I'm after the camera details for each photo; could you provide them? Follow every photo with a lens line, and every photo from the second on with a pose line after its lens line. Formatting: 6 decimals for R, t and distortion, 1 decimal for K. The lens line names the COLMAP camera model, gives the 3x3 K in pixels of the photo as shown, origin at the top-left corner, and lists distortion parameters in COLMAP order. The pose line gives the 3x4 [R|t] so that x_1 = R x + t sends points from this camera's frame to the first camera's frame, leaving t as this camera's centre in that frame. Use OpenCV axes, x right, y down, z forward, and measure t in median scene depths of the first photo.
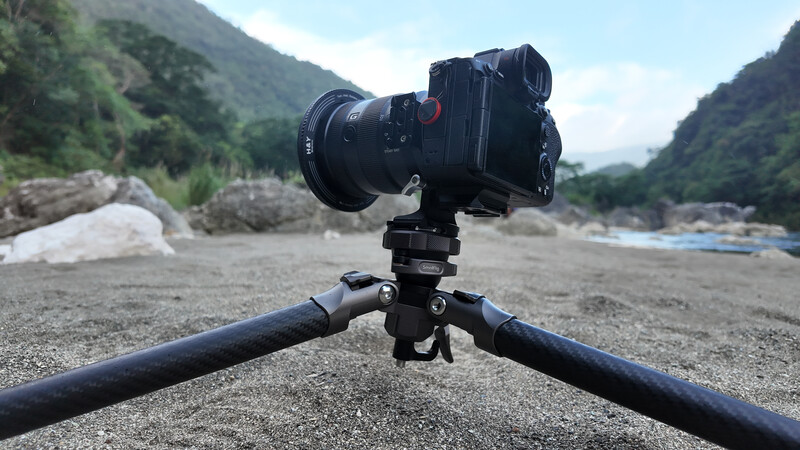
lens RADIAL K [[465.5, 0, 398.3], [0, 465.5, 220.5], [0, 0, 1]] dist [0.003728, -0.000441]
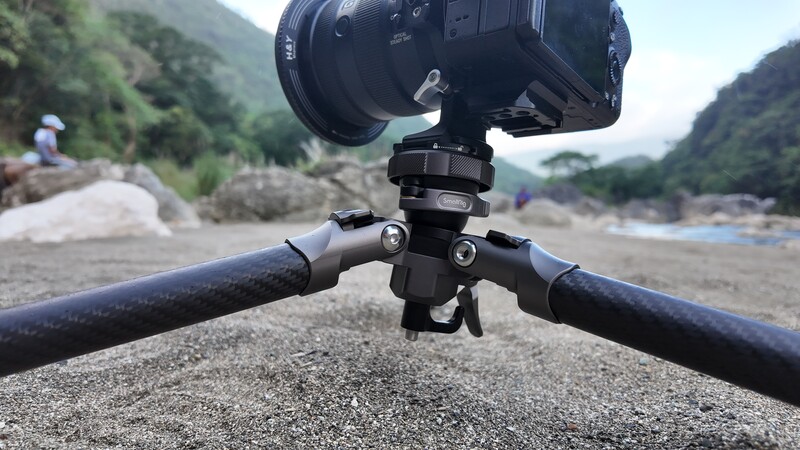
lens RADIAL K [[470.6, 0, 400.0], [0, 470.6, 225.0], [0, 0, 1]] dist [-0.003442, -0.000406]
pose [[0.999812, 0.002286, -0.019280, 0.000251], [-0.001804, 0.999687, 0.024964, 0.107639], [0.019331, -0.024924, 0.999502, 0.248761]]
